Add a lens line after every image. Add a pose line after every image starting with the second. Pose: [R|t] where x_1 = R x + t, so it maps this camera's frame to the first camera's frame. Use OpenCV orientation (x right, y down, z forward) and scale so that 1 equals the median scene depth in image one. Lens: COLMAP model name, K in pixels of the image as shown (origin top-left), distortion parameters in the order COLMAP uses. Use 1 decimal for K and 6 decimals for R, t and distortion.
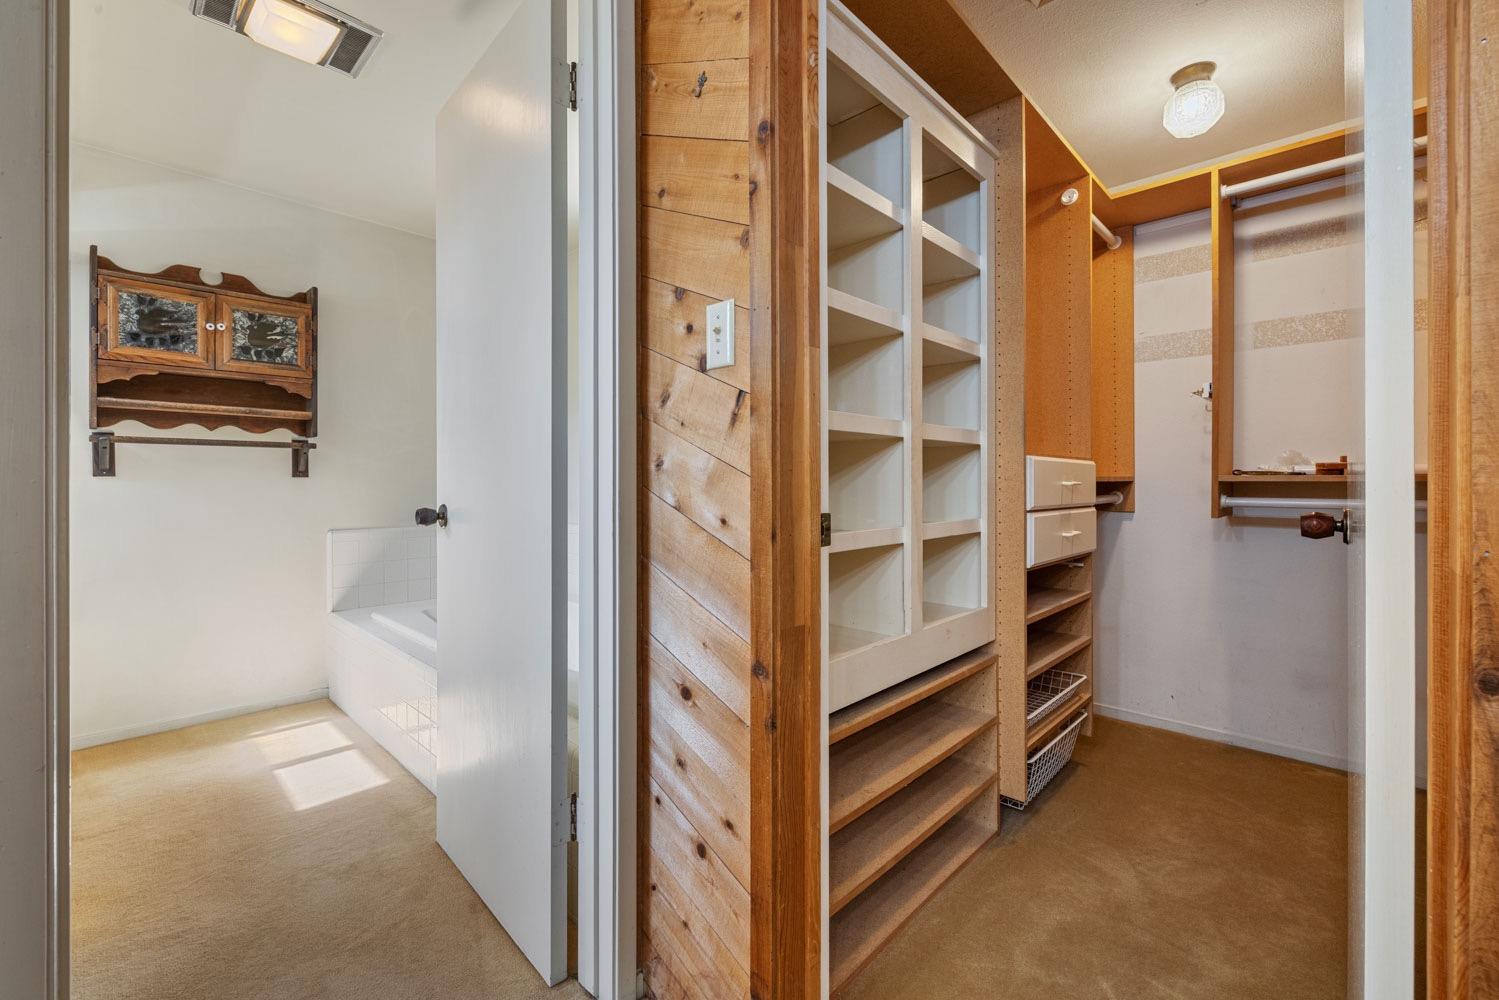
lens RADIAL K [[637.0, 0, 745.1], [0, 637.0, 490.9], [0, 0, 1]] dist [0.001070, 0.000064]
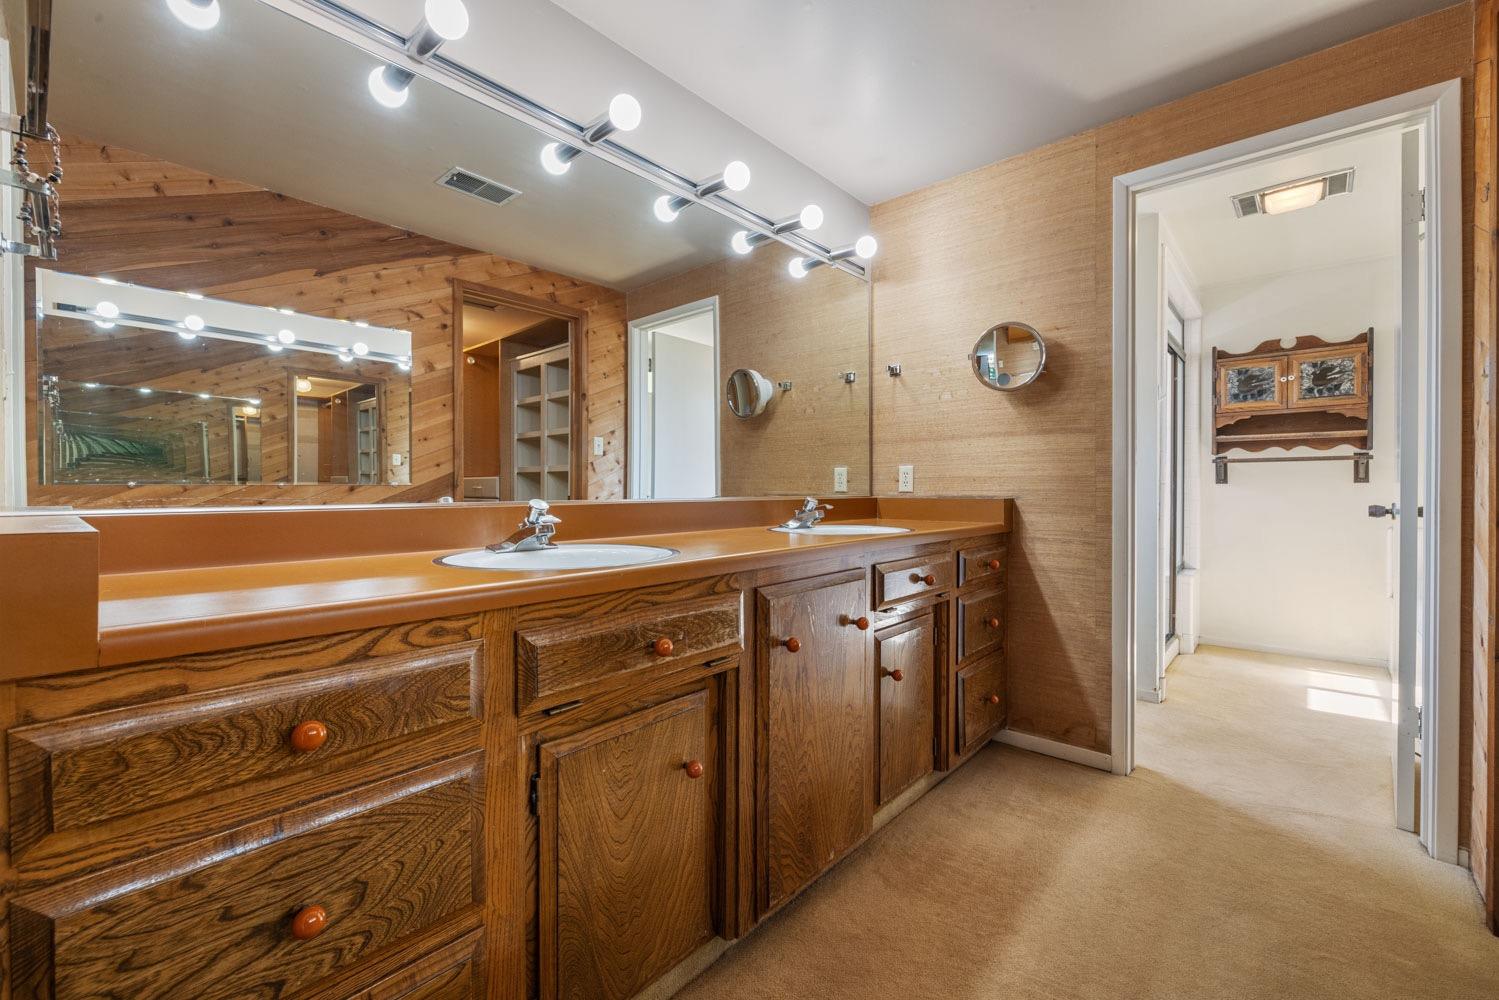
lens RADIAL K [[637.0, 0, 745.4], [0, 637.0, 494.4], [0, 0, 1]] dist [0.001070, 0.000064]
pose [[0.040885, 0.010568, -0.999108, 0.543743], [-0.006990, 0.999923, 0.010291, -0.003959], [0.999139, 0.006563, 0.040955, -0.268542]]
